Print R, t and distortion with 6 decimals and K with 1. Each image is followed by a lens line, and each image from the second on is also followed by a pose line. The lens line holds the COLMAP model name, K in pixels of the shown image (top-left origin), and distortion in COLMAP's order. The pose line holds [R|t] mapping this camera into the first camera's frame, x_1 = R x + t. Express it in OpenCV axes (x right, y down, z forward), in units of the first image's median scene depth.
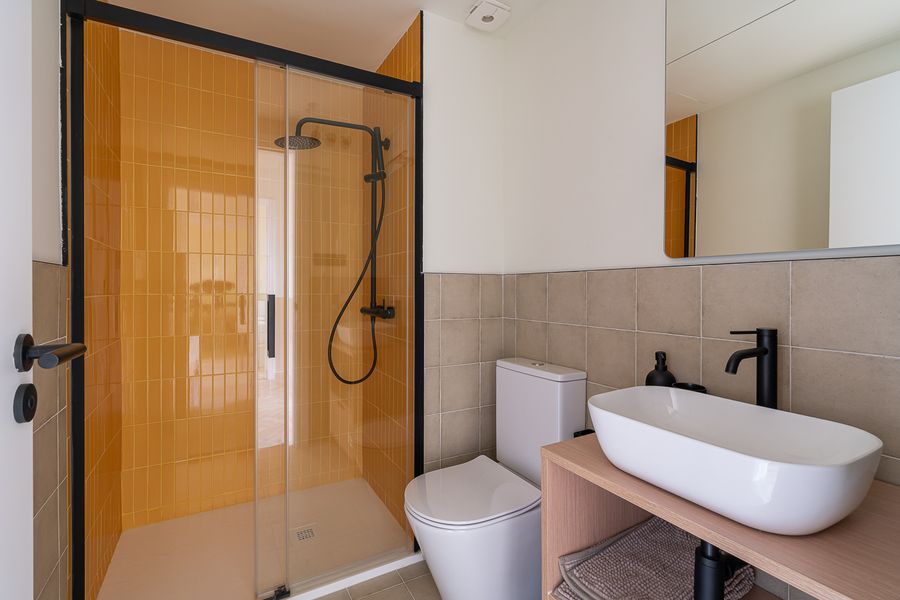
lens RADIAL K [[422.6, 0, 450.0], [0, 422.6, 300.0], [0, 0, 1]] dist [0.022650, 0.000059]
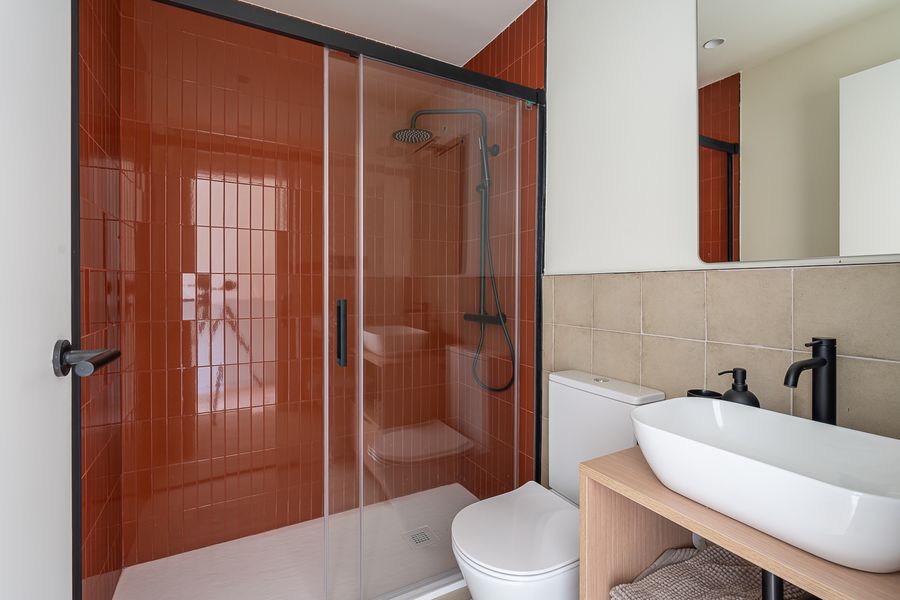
lens RADIAL K [[406.3, 0, 450.0], [0, 406.3, 300.0], [0, 0, 1]] dist [-0.001615, -0.000366]
pose [[0.999693, 0.006246, -0.023958, -0.053608], [-0.006468, 0.999937, -0.009184, -0.002371], [0.023899, 0.009336, 0.999671, 0.099389]]
